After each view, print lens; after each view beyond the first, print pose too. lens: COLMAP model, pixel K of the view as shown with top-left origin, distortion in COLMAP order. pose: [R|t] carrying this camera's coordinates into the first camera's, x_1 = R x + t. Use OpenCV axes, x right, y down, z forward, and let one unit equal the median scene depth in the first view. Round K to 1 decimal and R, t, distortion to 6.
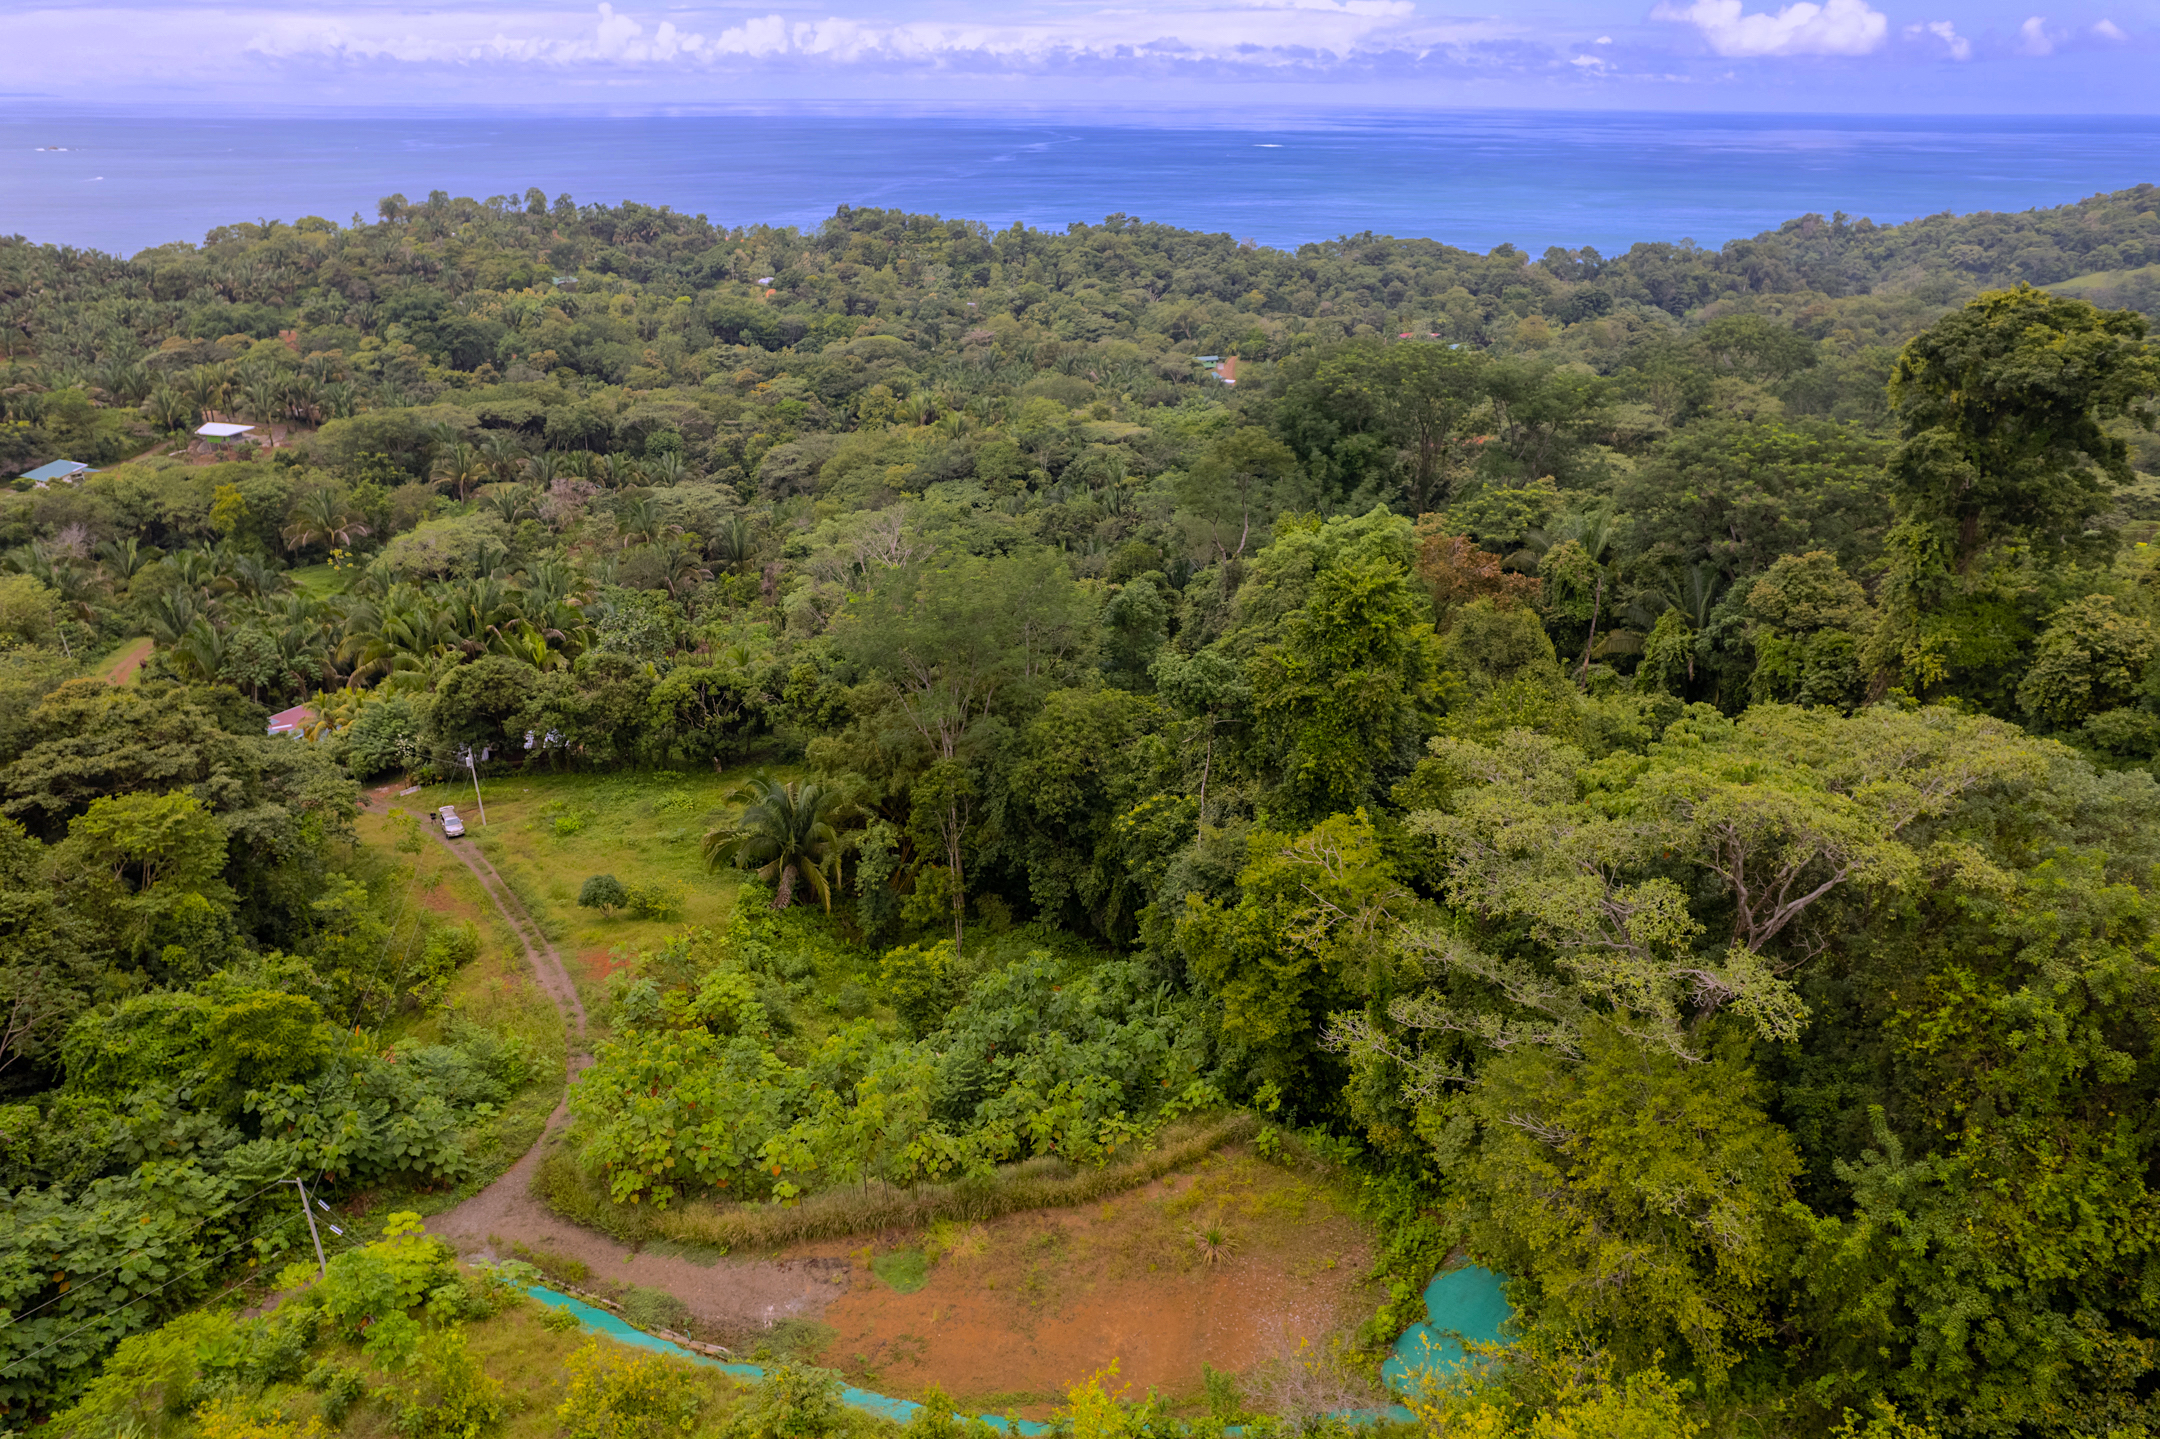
lens RADIAL K [[1376.3, 0, 1073.9], [0, 1376.3, 739.6], [0, 0, 1]] dist [-0.077965, 0.069049]
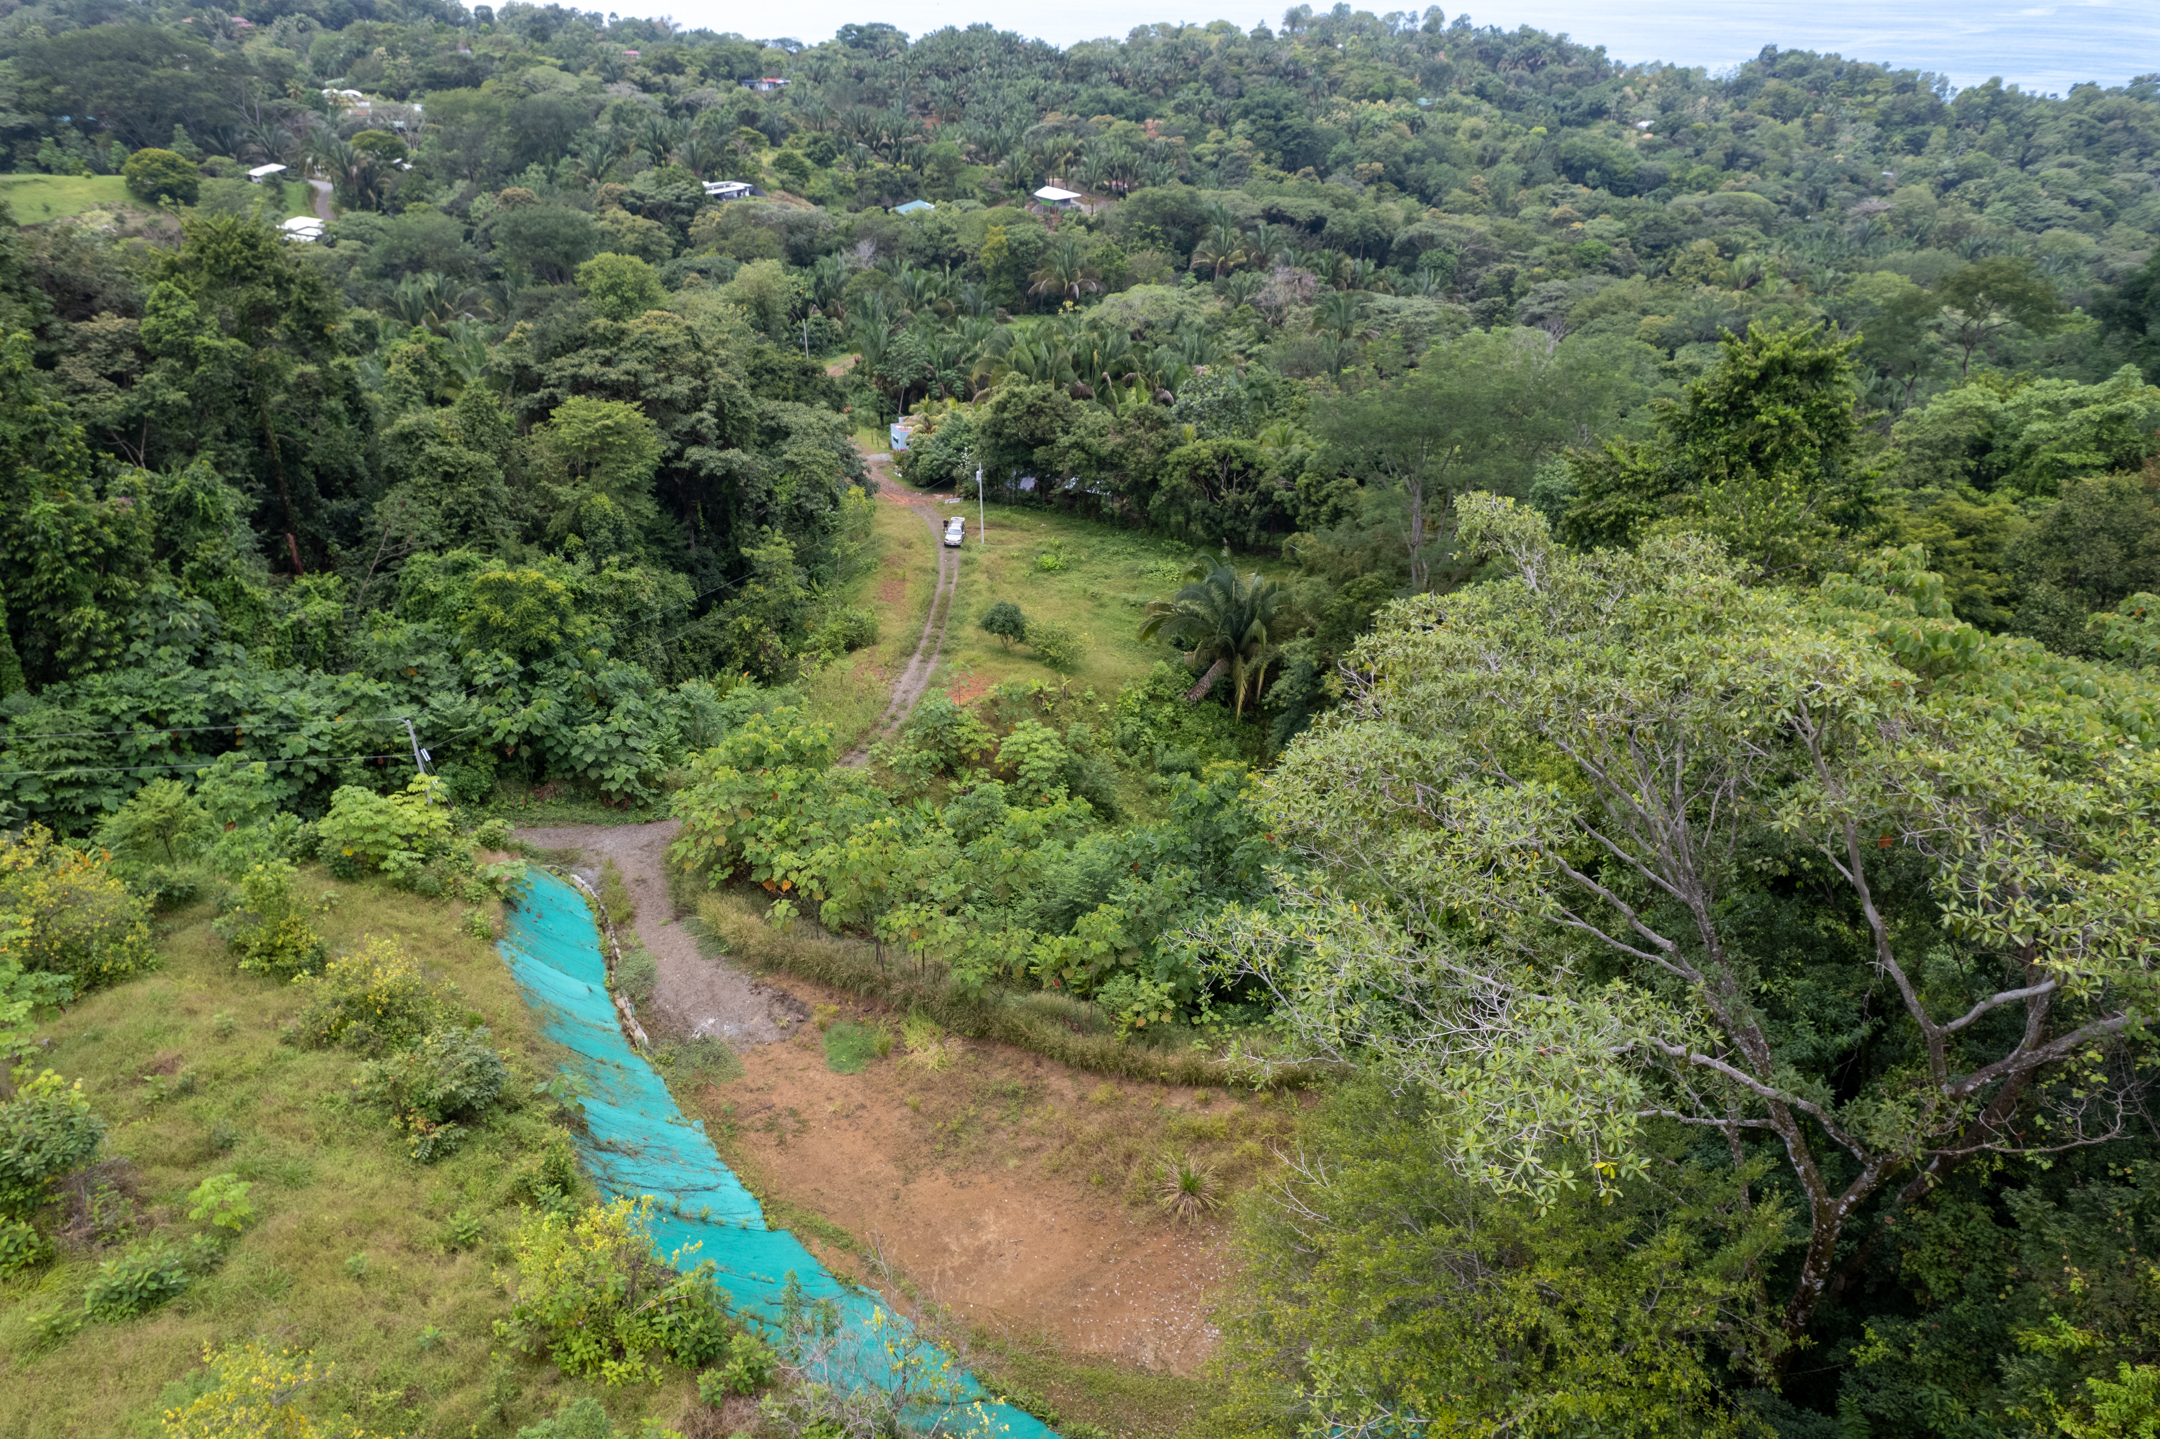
lens RADIAL K [[1376.3, 0, 1074.3], [0, 1376.3, 733.9], [0, 0, 1]] dist [-0.077965, 0.069049]
pose [[0.816254, 0.298939, -0.494333, 0.178818], [-0.251931, 0.954247, 0.161070, 0.018321], [0.519866, -0.006936, 0.854220, 0.182484]]
